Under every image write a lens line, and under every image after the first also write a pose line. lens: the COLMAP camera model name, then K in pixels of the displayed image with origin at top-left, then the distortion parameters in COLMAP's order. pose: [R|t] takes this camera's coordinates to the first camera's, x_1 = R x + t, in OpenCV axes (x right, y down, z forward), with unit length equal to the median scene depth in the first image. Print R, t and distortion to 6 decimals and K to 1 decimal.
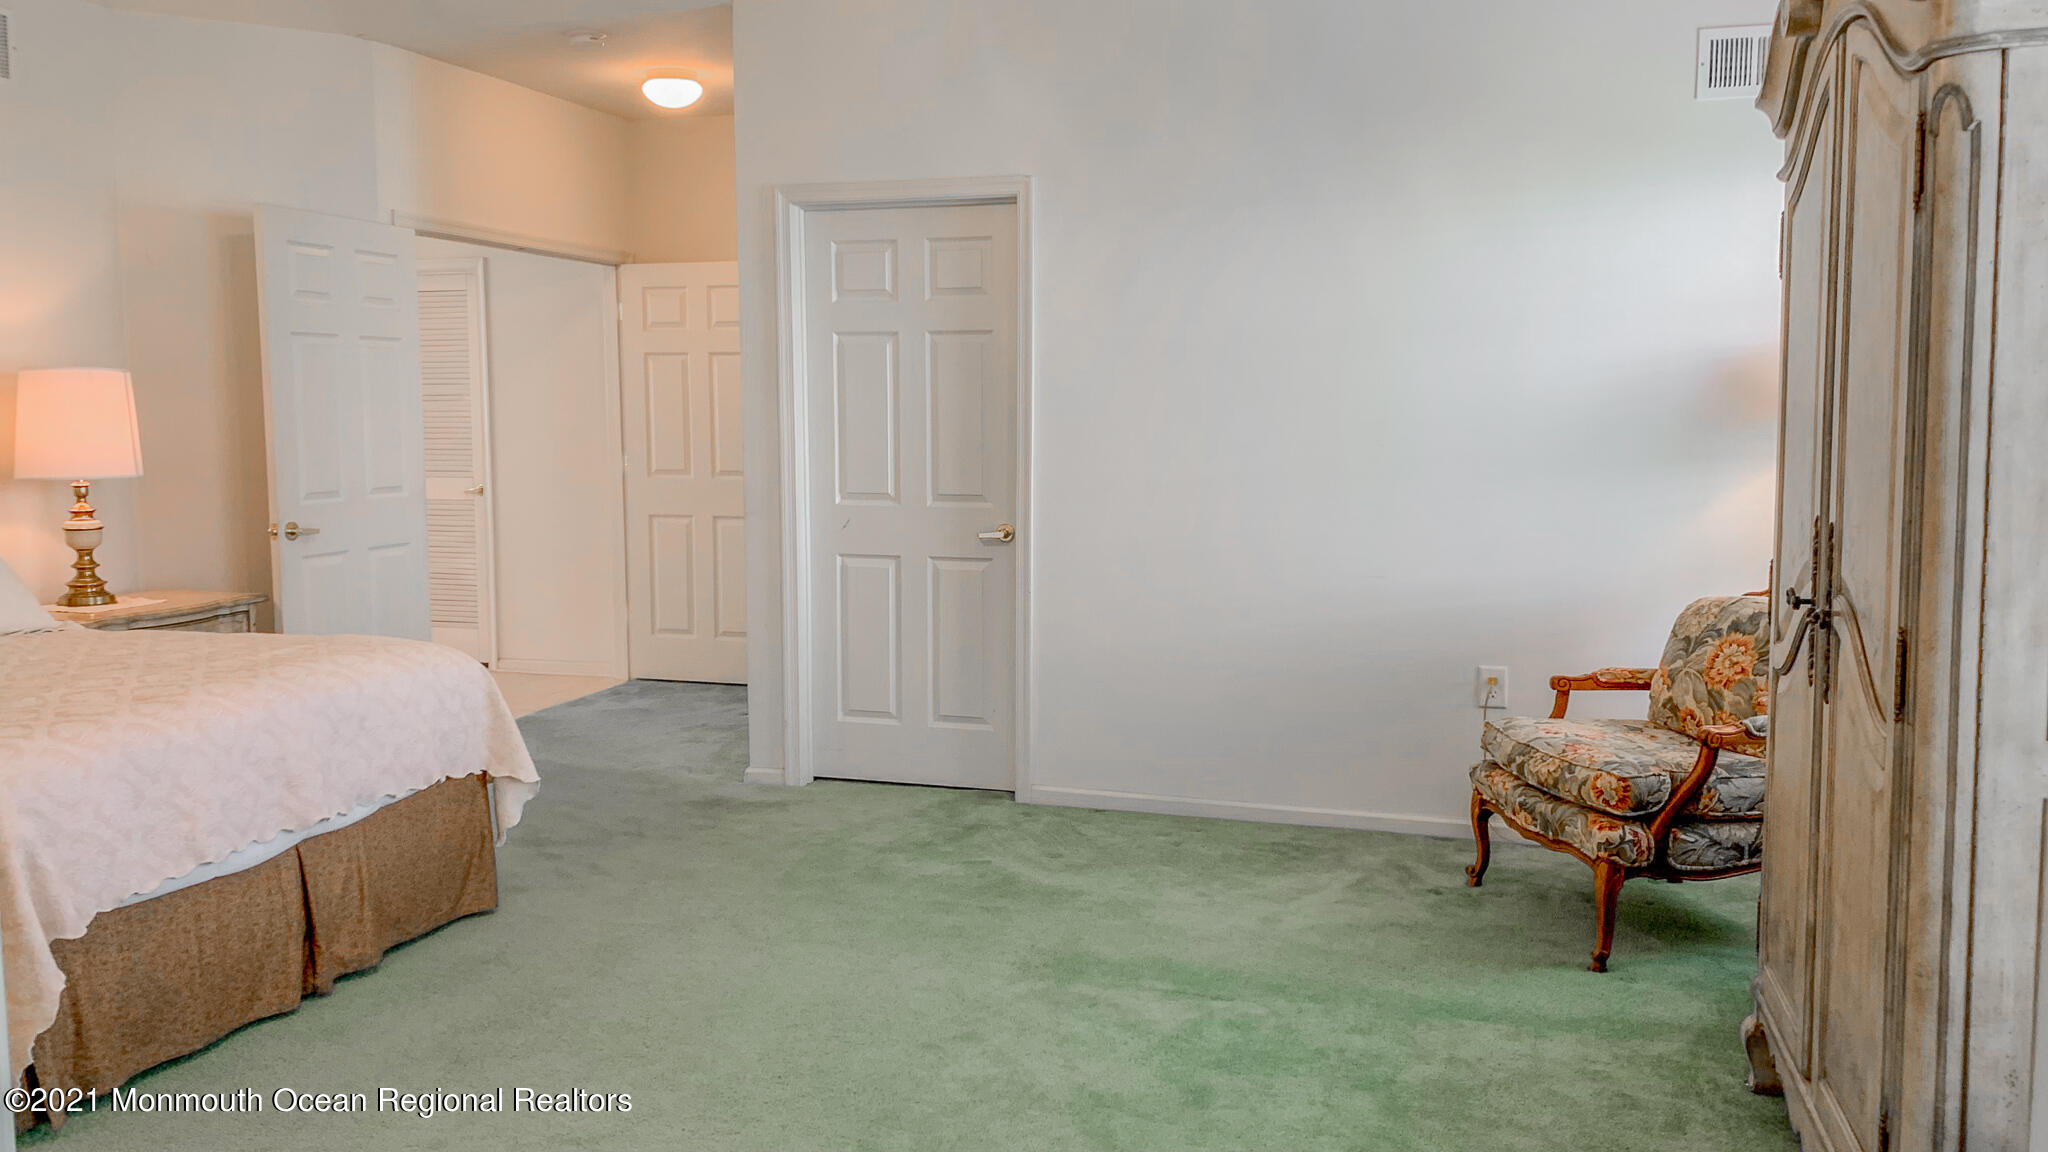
lens RADIAL K [[1553.2, 0, 1043.4], [0, 1553.2, 570.5], [0, 0, 1]] dist [0.028974, -0.031581]
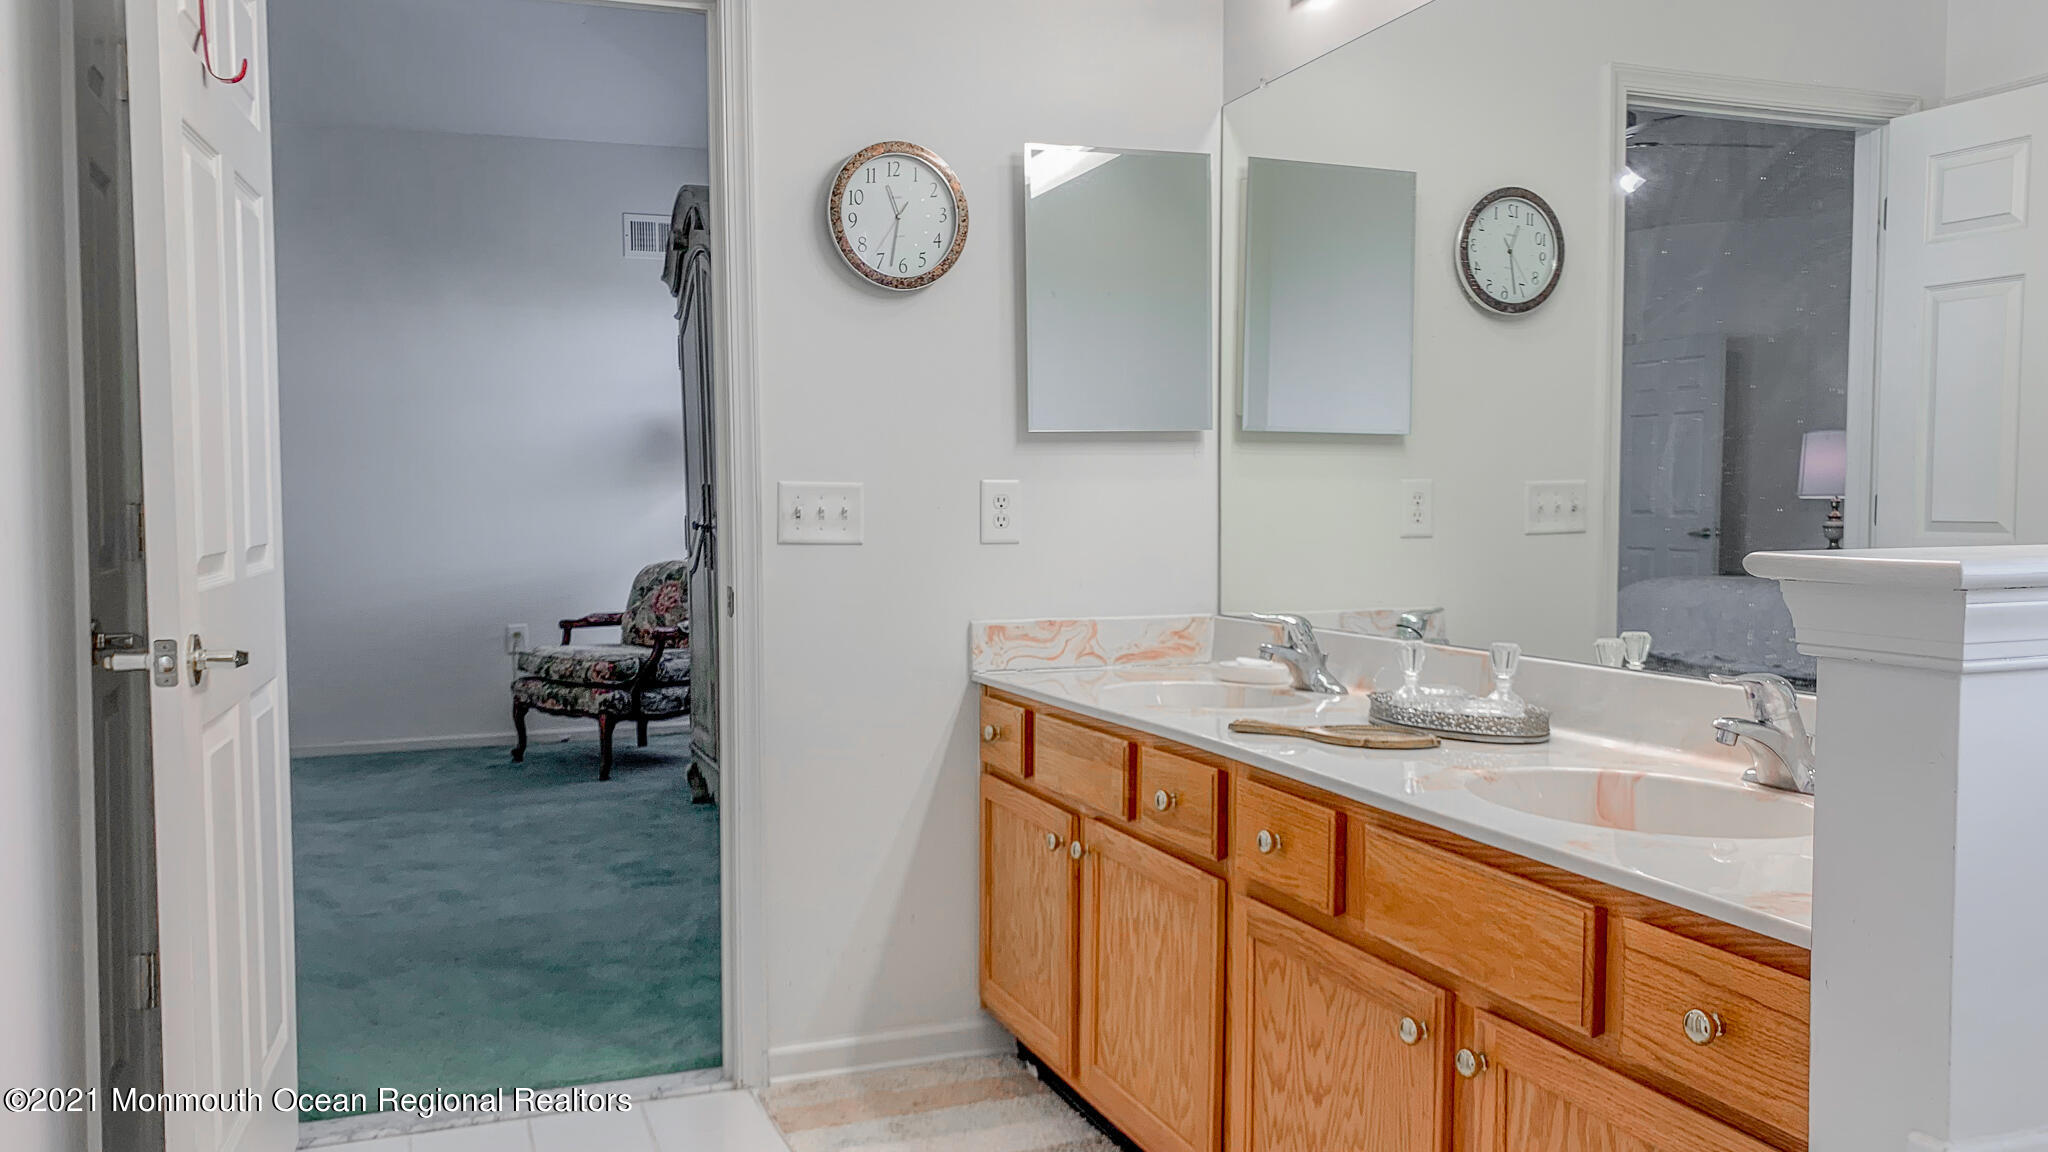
lens RADIAL K [[1553.2, 0, 1040.1], [0, 1553.2, 572.0], [0, 0, 1]] dist [0.028974, -0.031581]
pose [[0.792260, -0.036148, 0.609112, -0.250452], [0.069196, 0.997127, -0.030826, 0.108004], [-0.606247, 0.066570, 0.792485, -0.548467]]
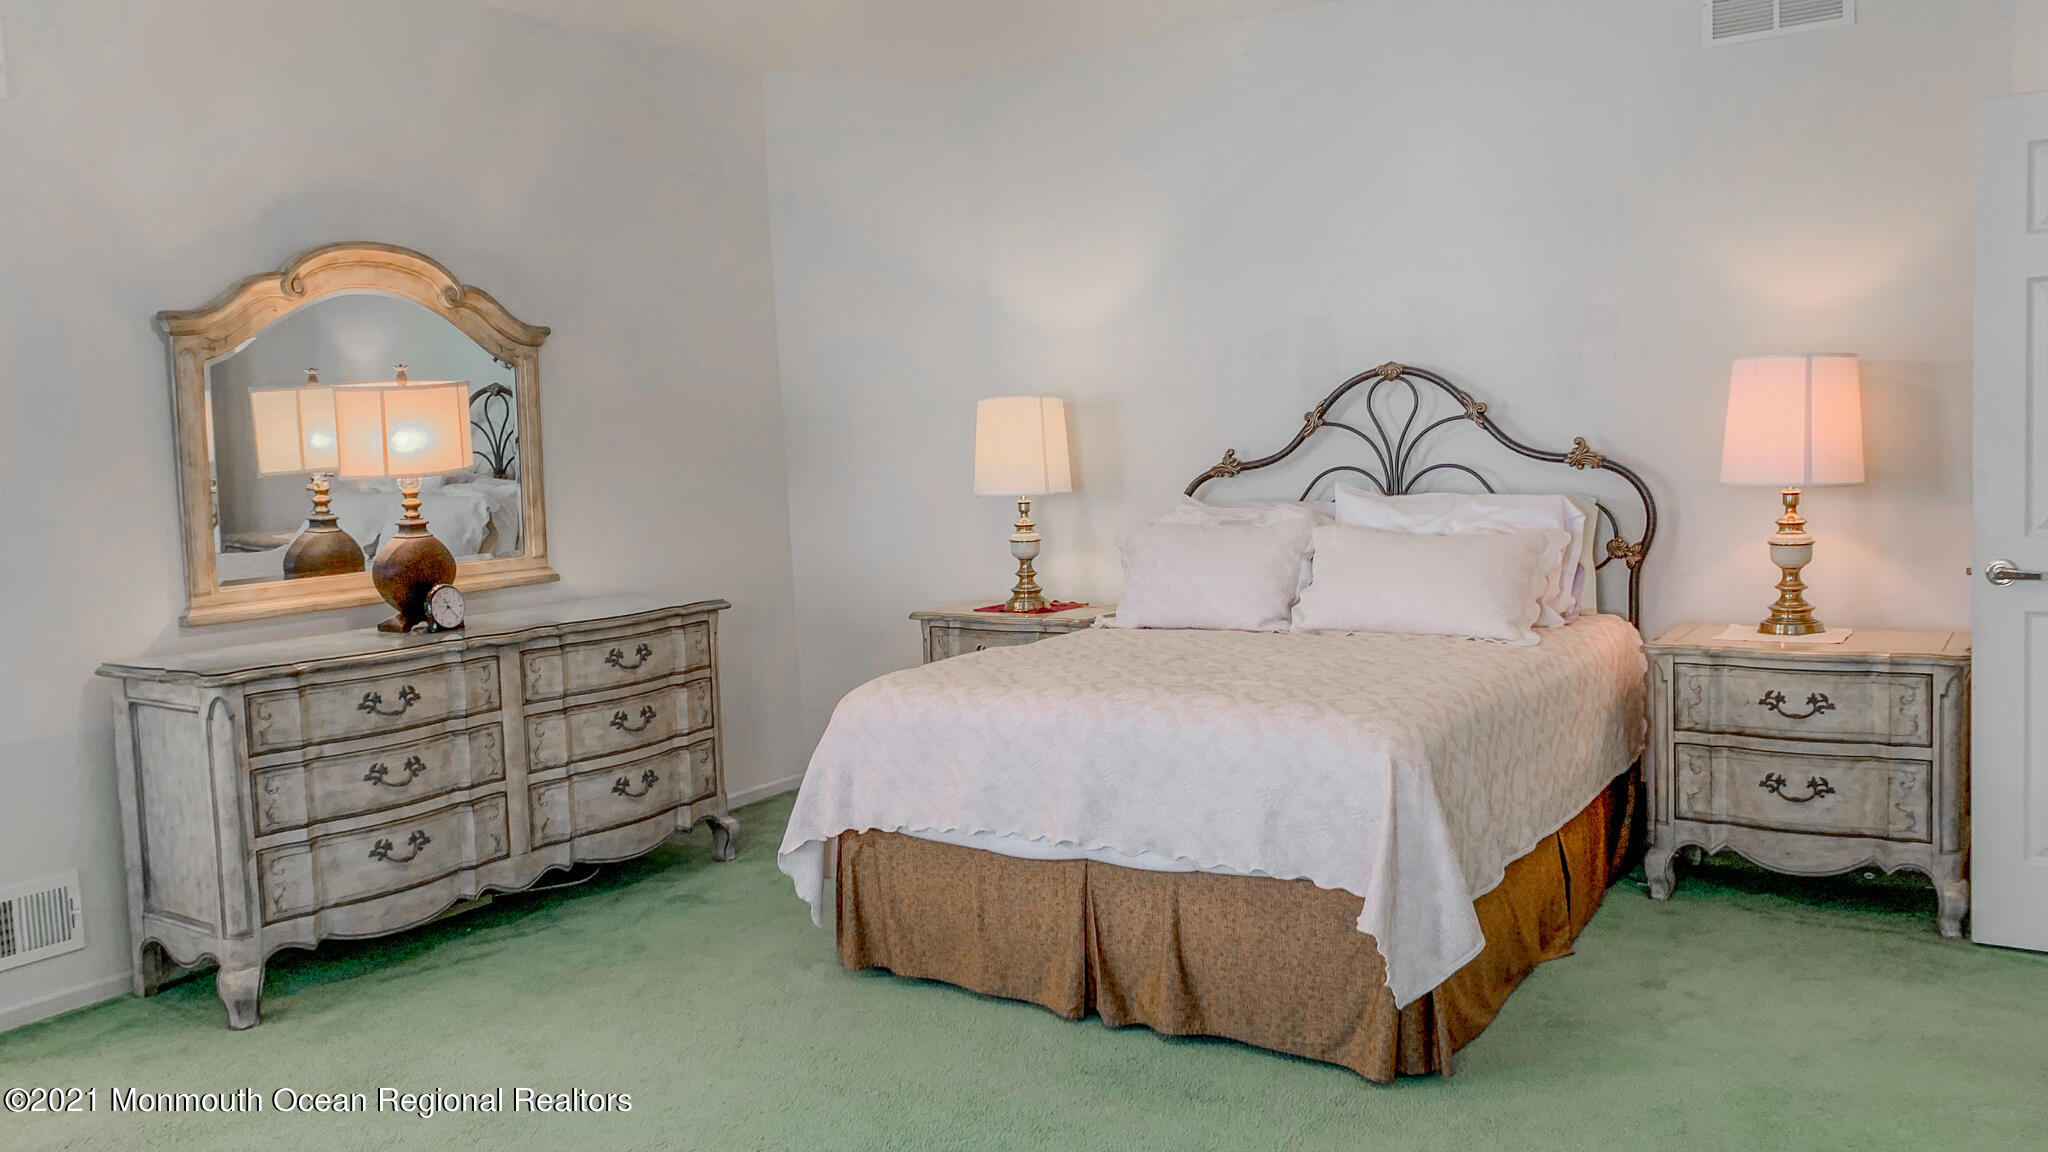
lens RADIAL K [[1412.9, 0, 1020.3], [0, 1412.9, 573.5], [0, 0, 1]] dist [0.061152, 0.000449]
pose [[-0.339119, 0.078873, -0.937431, 0.419704], [-0.045238, 0.993959, 0.099994, -0.110411], [0.939655, 0.076318, -0.333502, 1.369415]]
